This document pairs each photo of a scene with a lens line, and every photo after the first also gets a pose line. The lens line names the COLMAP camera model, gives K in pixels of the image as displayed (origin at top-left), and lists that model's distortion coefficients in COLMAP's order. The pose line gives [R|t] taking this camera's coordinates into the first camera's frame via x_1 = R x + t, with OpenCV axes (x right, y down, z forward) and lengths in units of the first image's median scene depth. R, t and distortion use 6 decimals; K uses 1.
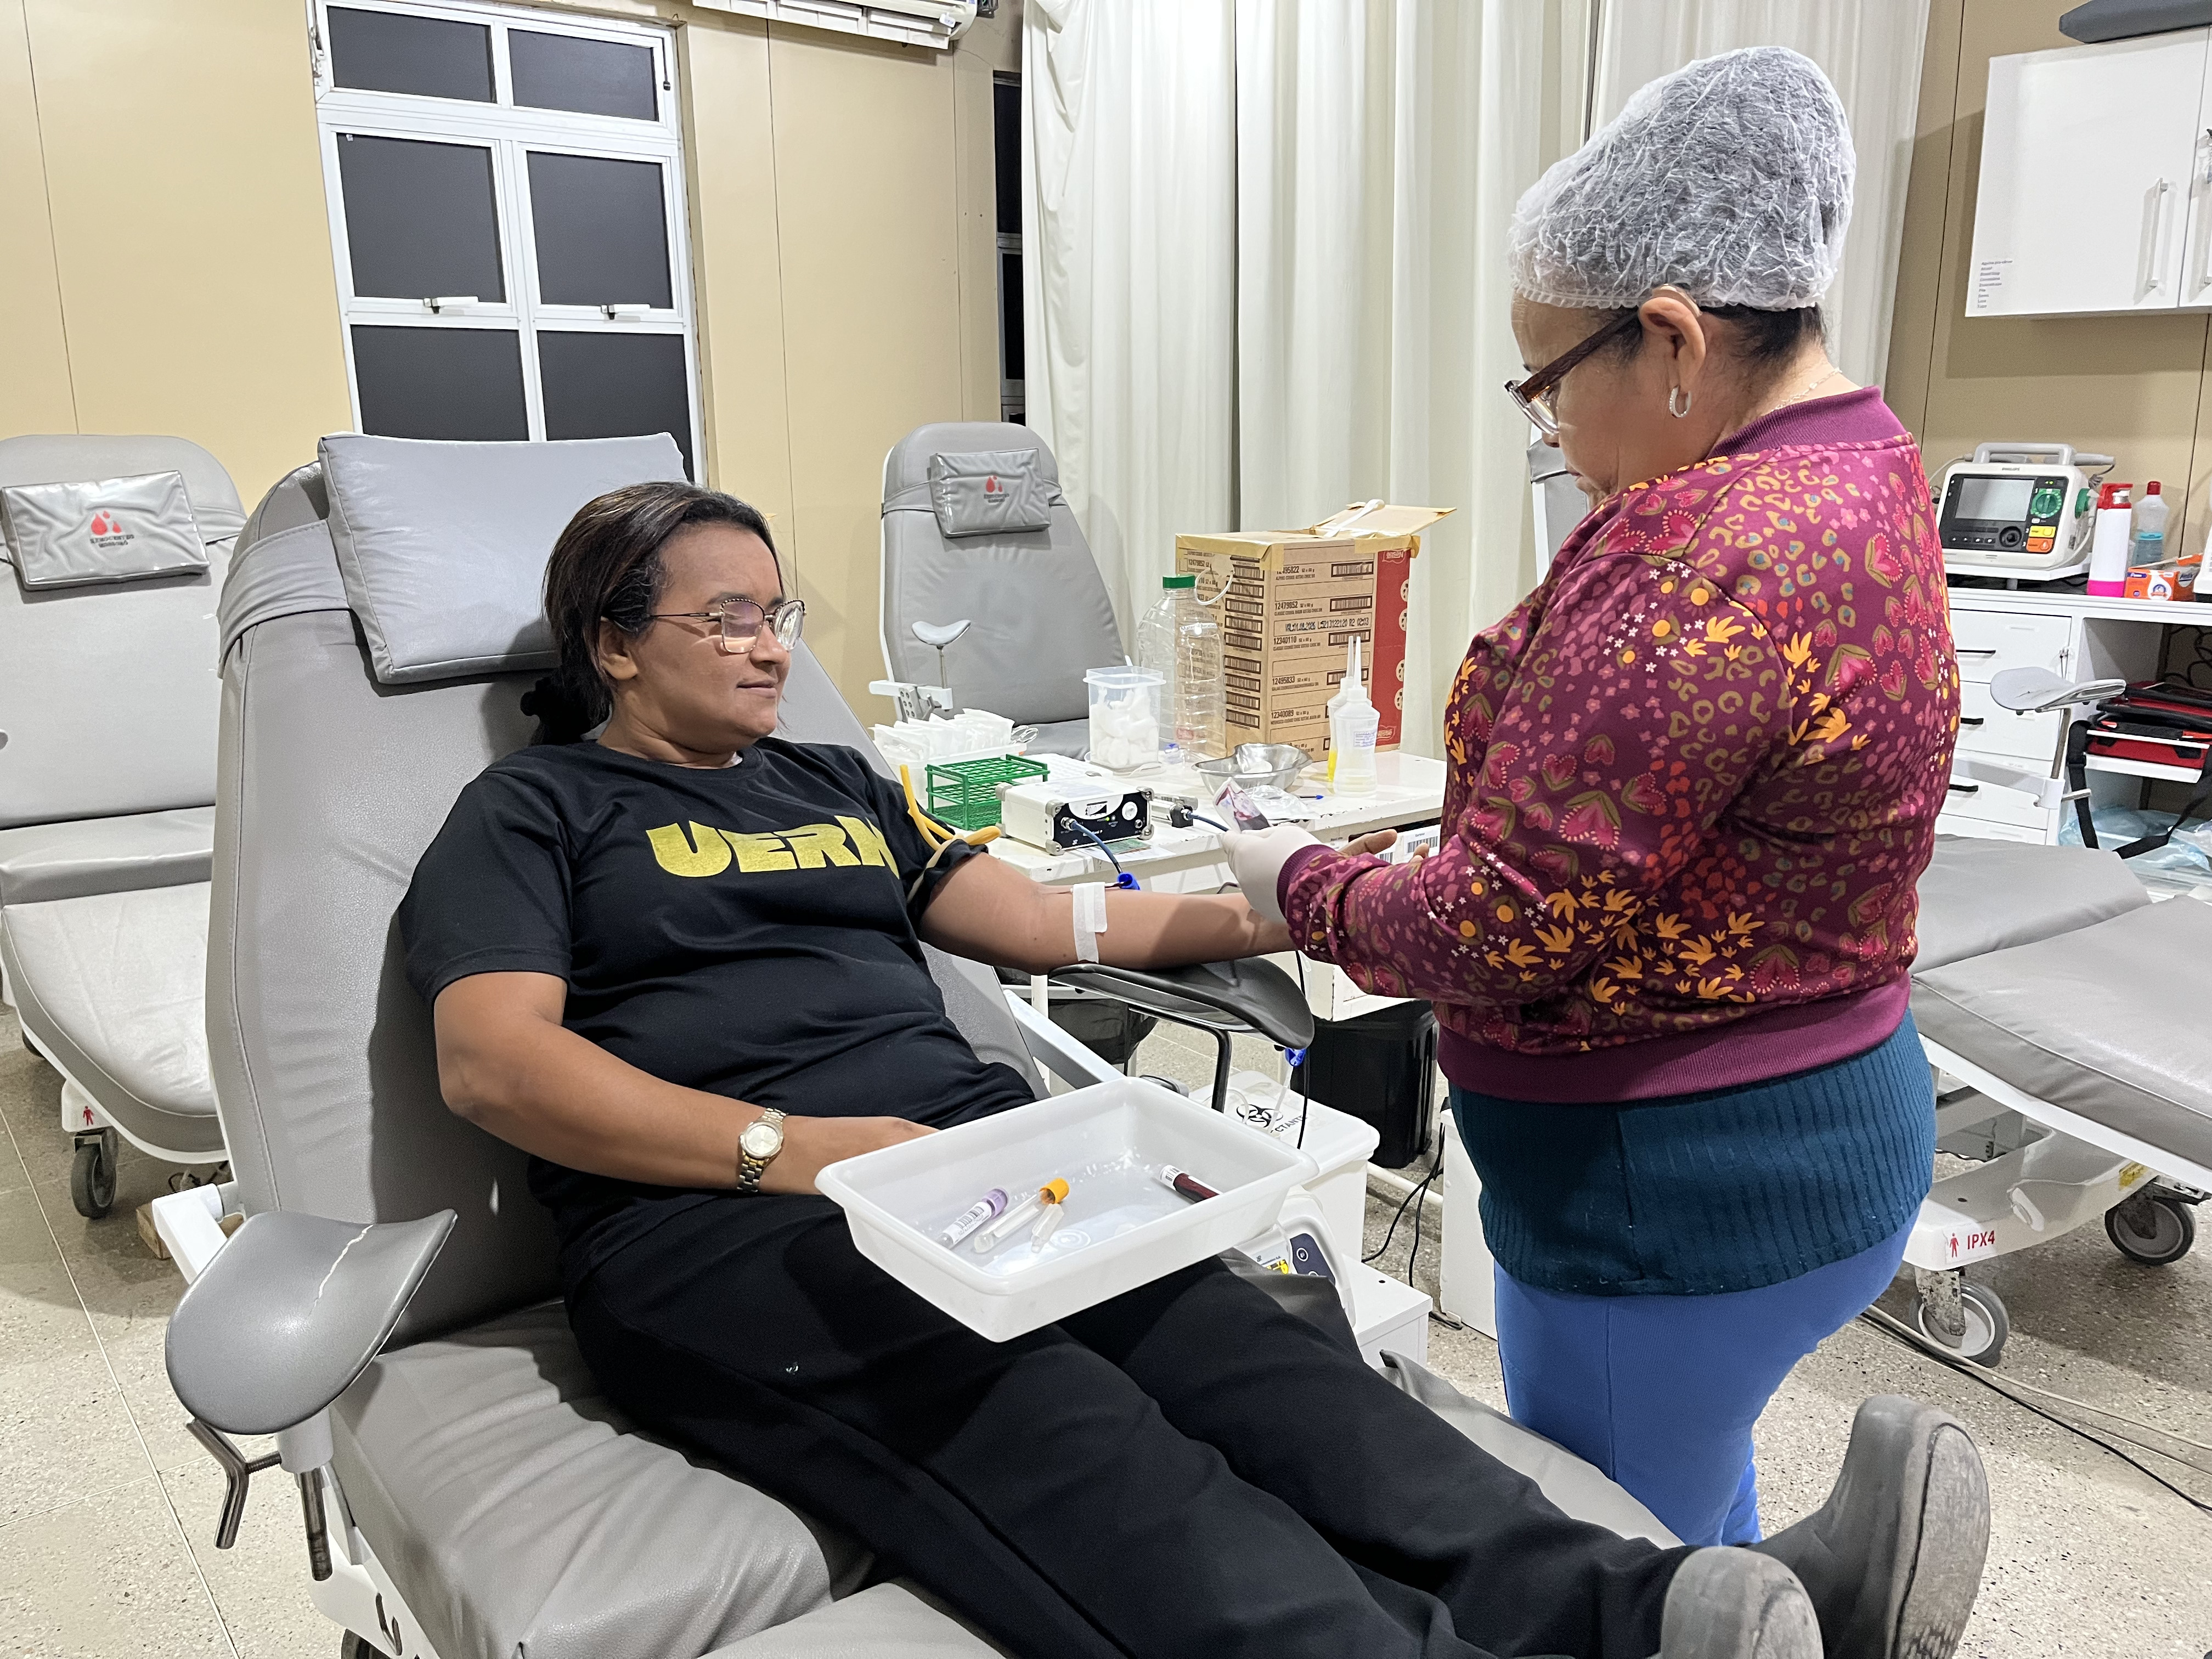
lens RADIAL K [[1638.4, 0, 1118.7], [0, 1638.4, 835.6], [0, 0, 1]] dist [0.105406, -0.161933]
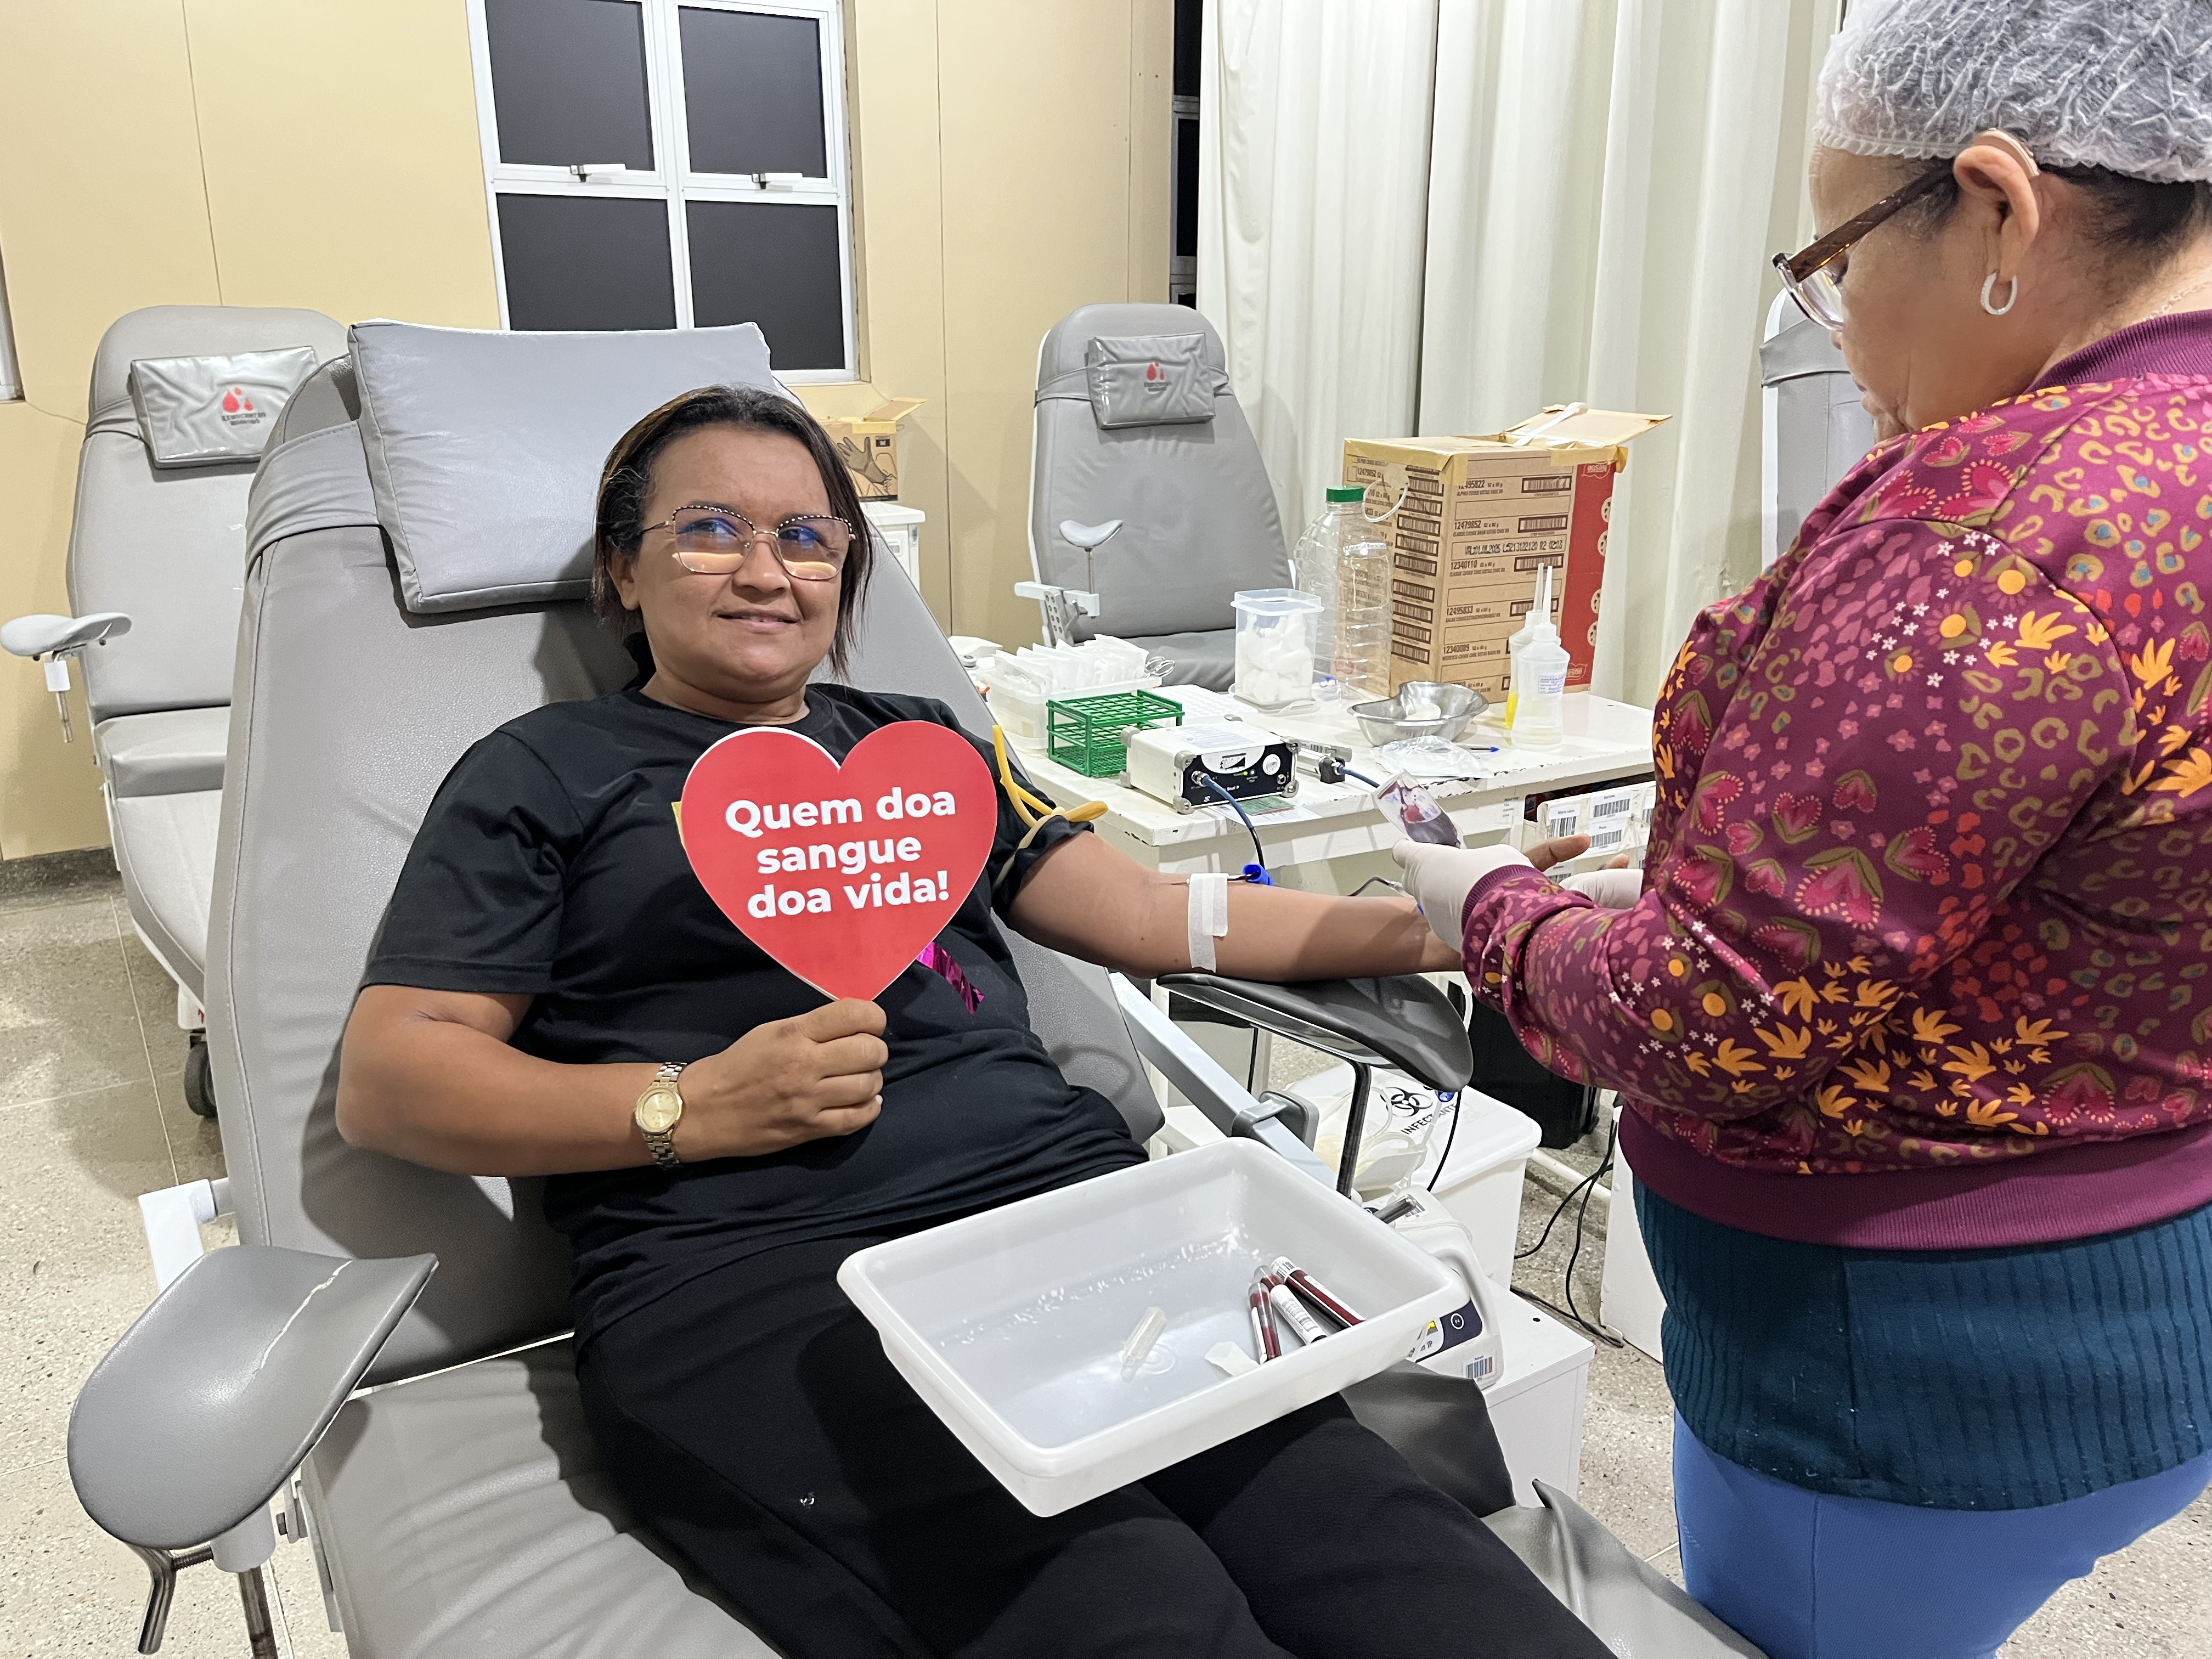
lens RADIAL K [[1685.4, 0, 1116.4], [0, 1685.4, 824.8], [0, 0, 1]] dist [0.053549, -0.084392]
pose [[0.994301, 0.044730, -0.096770, 0.010053], [-0.039145, 0.997498, 0.058869, -0.025549], [0.099161, -0.054746, 0.993564, 0.070938]]
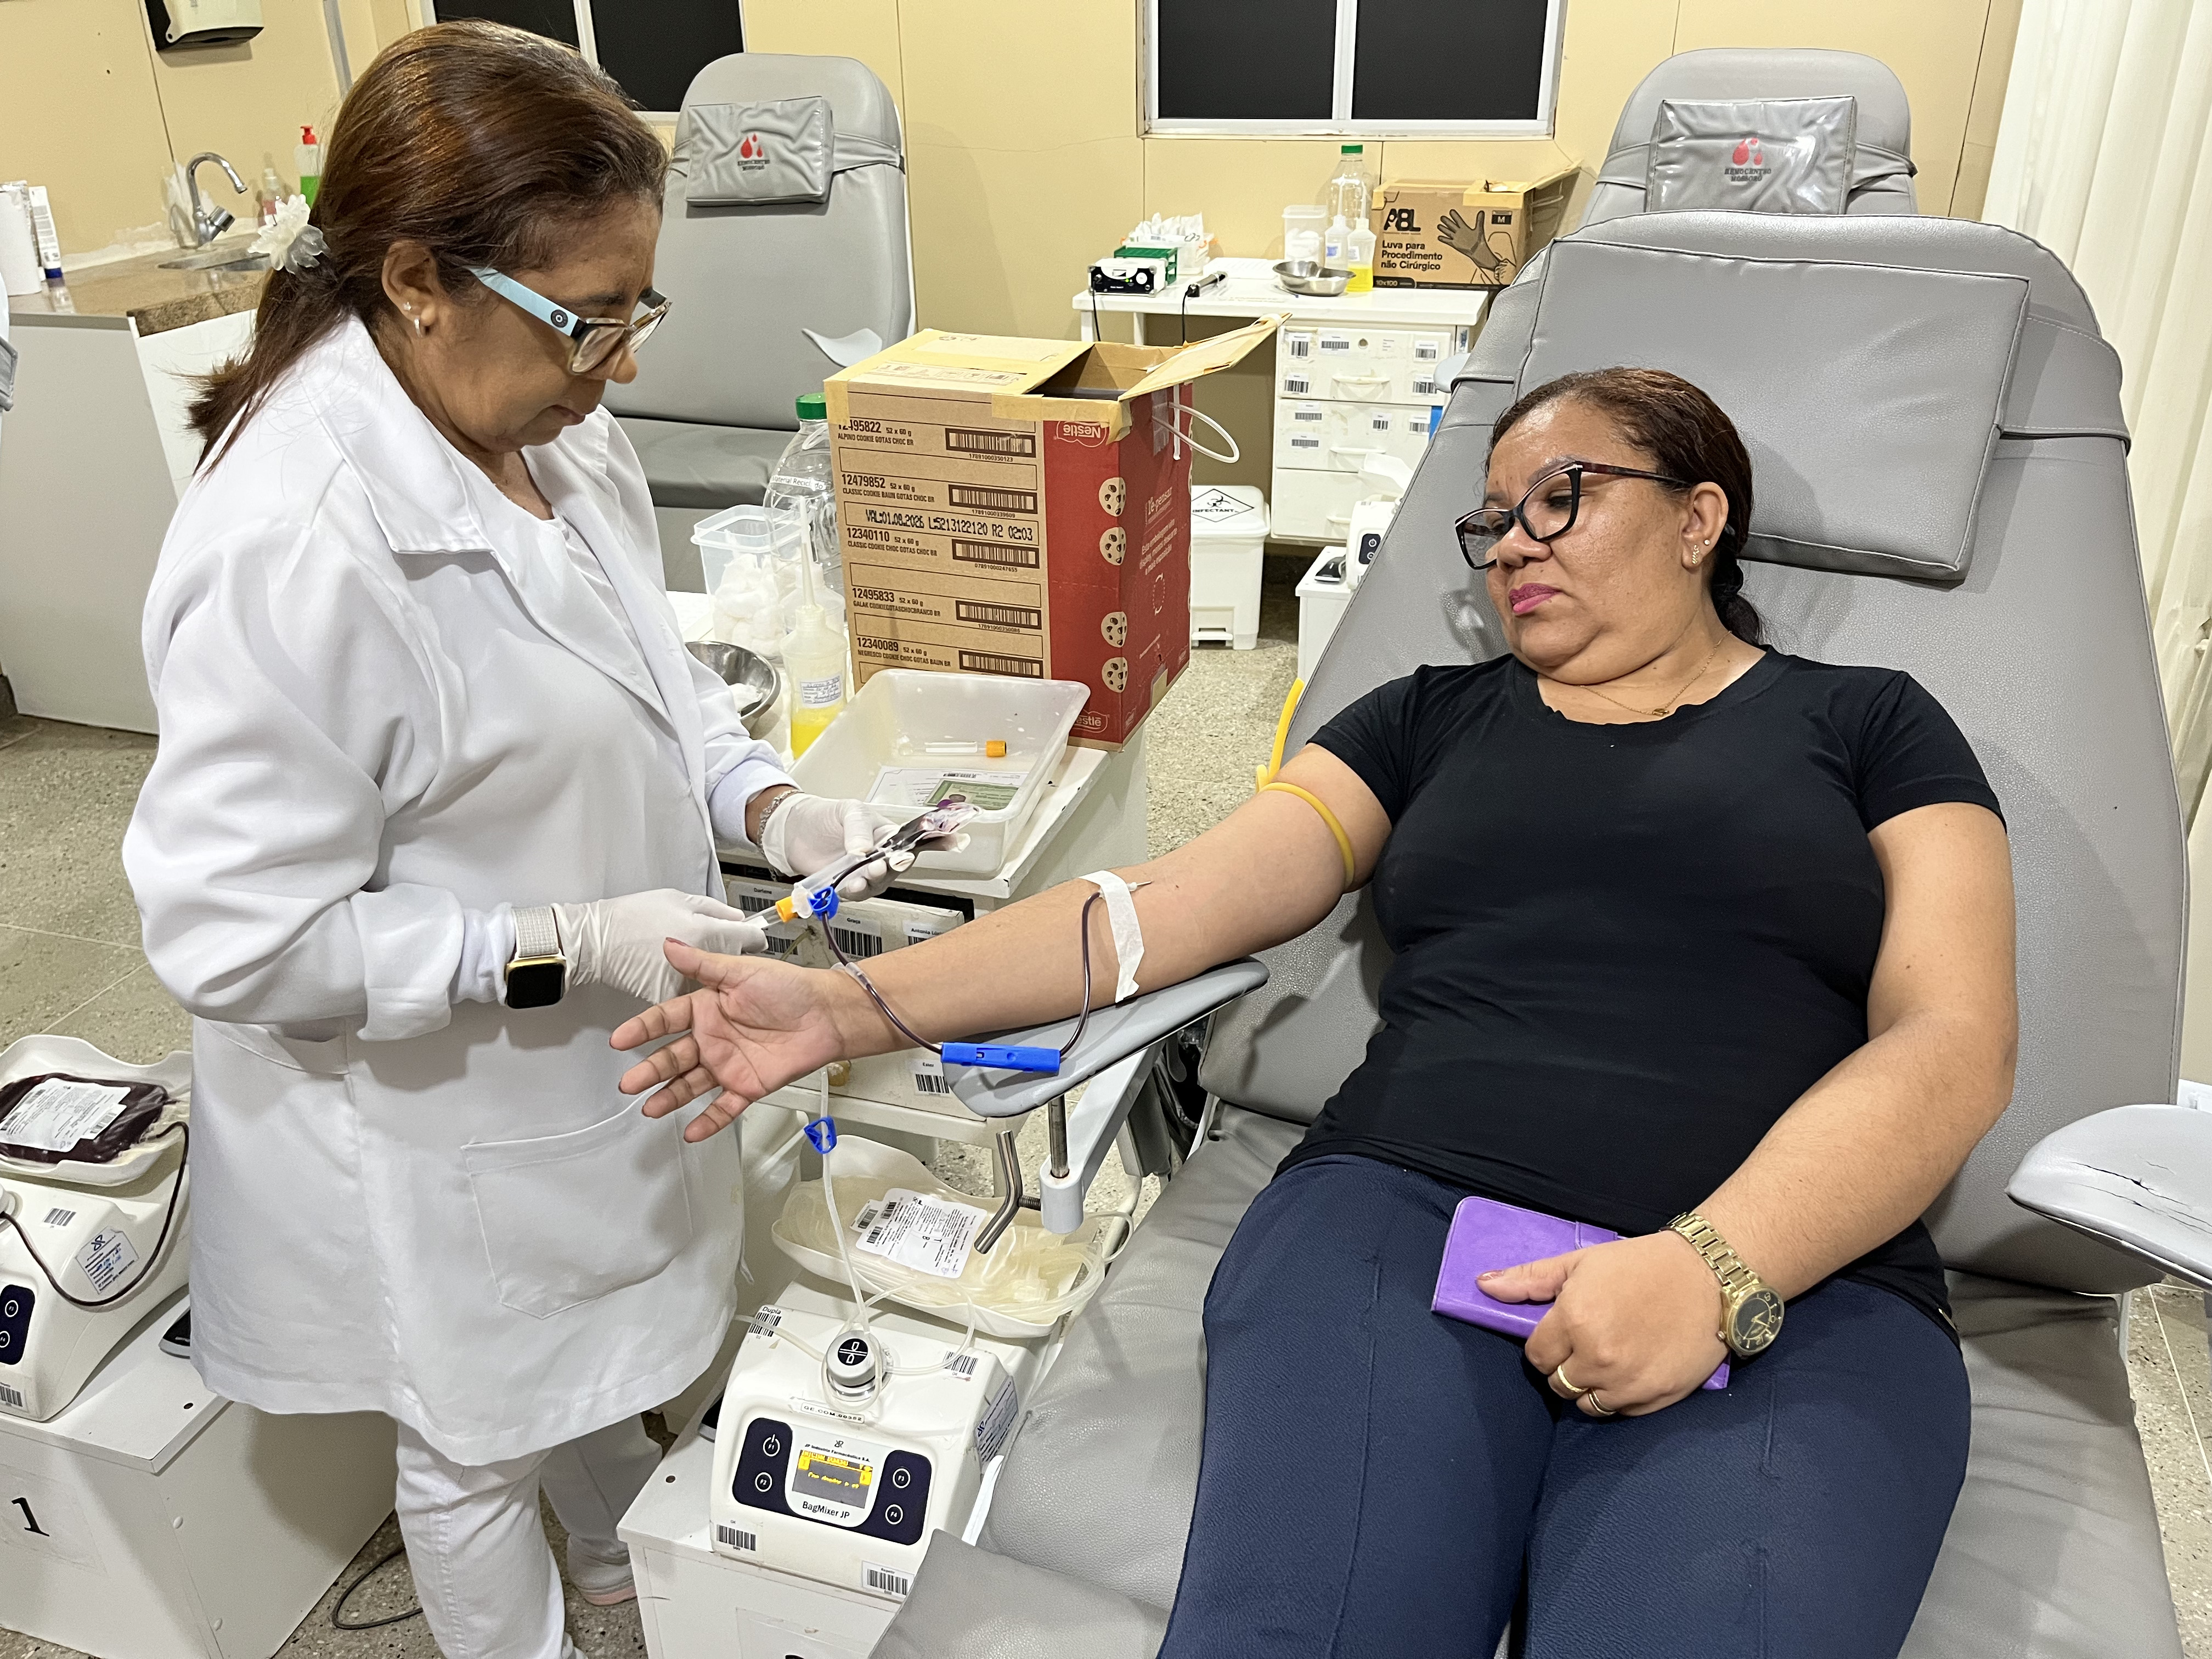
lens RADIAL K [[1688.5, 0, 1132.2], [0, 1688.5, 824.3], [0, 0, 1]] dist [0.073021, -0.091775]
pose [[0.572305, 0.372529, -0.730540, 0.682379], [-0.190799, 0.926901, 0.323189, -0.245834], [0.797535, -0.045576, 0.601548, 0.673179]]
